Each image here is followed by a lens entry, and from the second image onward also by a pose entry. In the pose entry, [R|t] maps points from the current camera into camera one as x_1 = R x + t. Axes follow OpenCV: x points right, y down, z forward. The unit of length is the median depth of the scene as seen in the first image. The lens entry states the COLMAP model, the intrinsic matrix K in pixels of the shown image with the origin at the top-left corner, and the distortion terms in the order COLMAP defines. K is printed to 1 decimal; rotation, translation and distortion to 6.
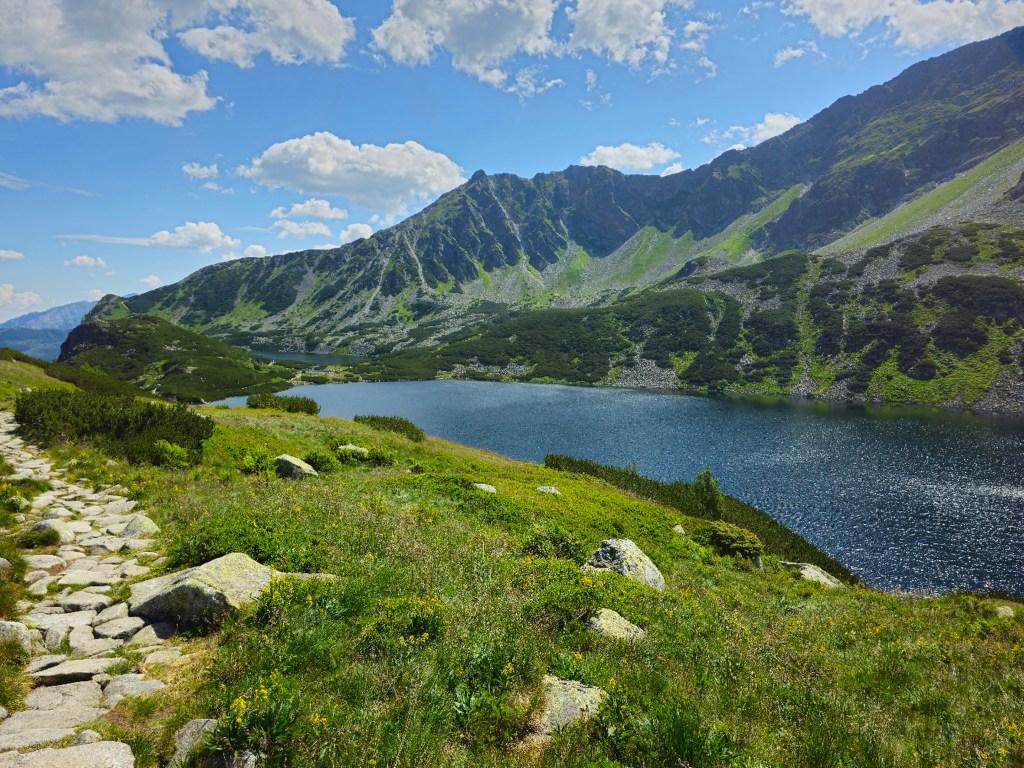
lens RADIAL K [[699.7, 0, 513.0], [0, 699.7, 382.8], [0, 0, 1]] dist [0.056934, -0.051572]
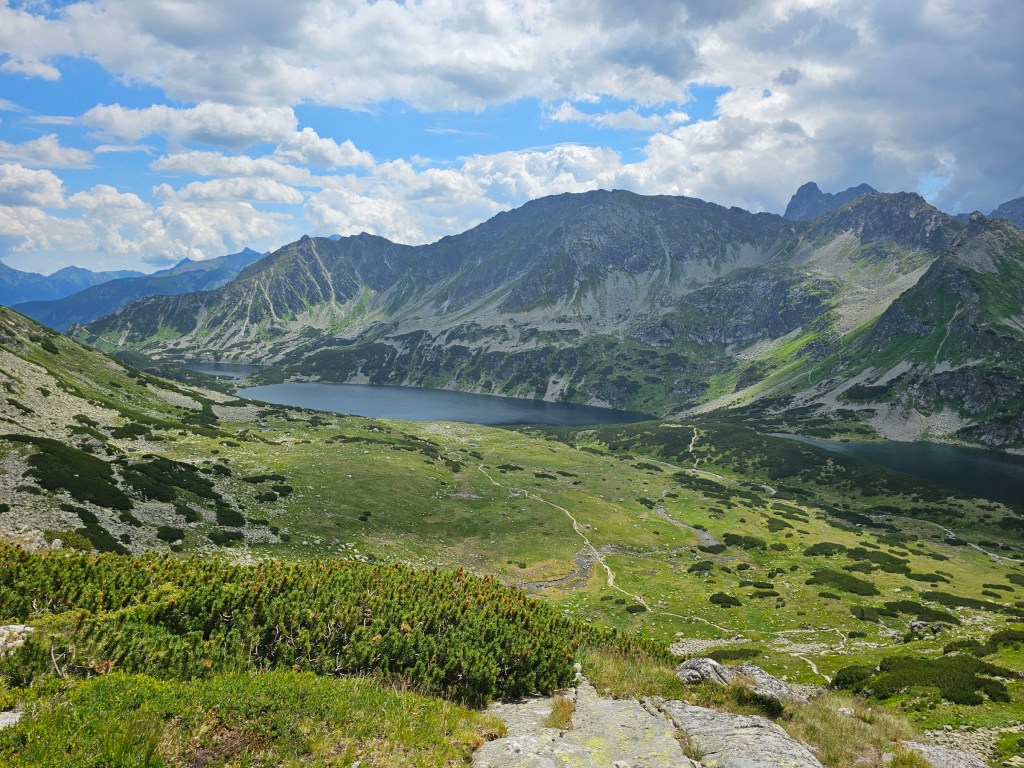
lens RADIAL K [[699.7, 0, 512.6], [0, 699.7, 388.1], [0, 0, 1]] dist [0.056934, -0.051572]
pose [[0.979091, -0.040669, 0.199317, 0.103077], [0.024853, 0.996386, 0.081224, -0.087482], [-0.201900, -0.074572, 0.976563, -0.893180]]
